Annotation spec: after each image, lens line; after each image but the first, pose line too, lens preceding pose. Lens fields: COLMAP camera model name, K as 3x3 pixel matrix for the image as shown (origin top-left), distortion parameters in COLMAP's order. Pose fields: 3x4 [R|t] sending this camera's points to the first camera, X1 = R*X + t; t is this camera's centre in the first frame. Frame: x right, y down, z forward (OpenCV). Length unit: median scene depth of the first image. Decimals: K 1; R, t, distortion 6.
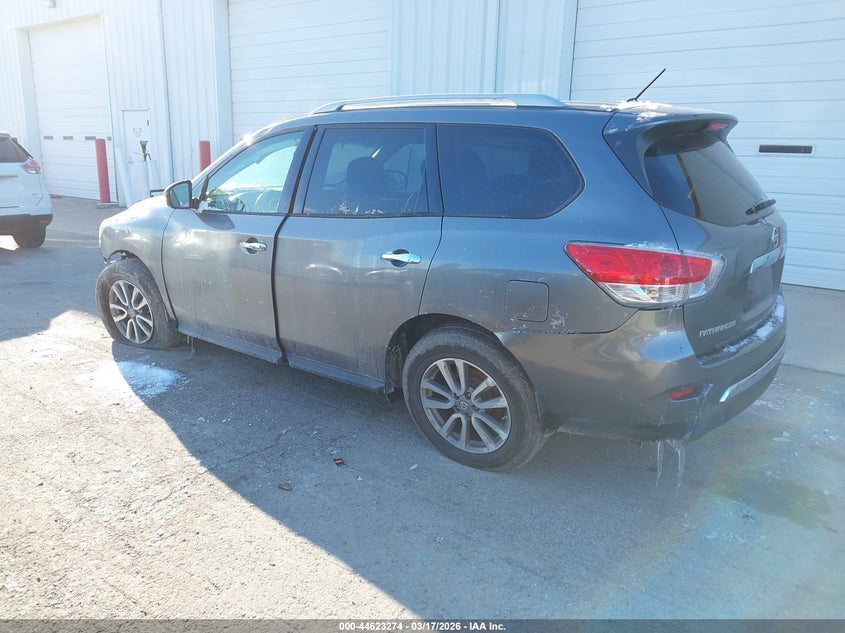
lens RADIAL K [[642.5, 0, 422.5], [0, 642.5, 316.5], [0, 0, 1]] dist [-0.003008, -0.001762]
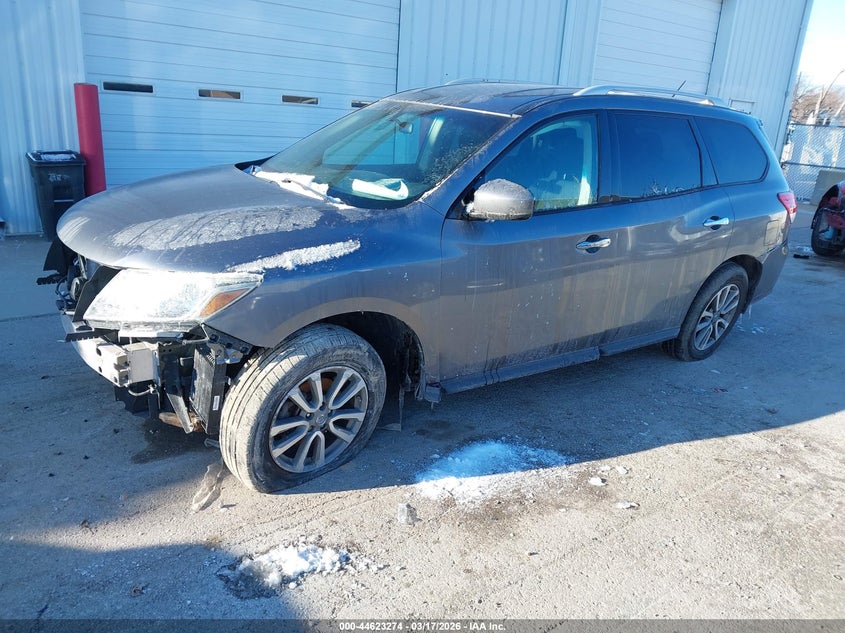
lens RADIAL K [[650.3, 0, 421.3], [0, 650.3, 349.1], [0, 0, 1]] dist [-0.004649, -0.002879]
pose [[0.286437, -0.327396, 0.900425, -0.960478], [0.185054, 0.941012, 0.283286, -0.218420], [-0.940058, 0.085484, 0.330126, 0.752730]]
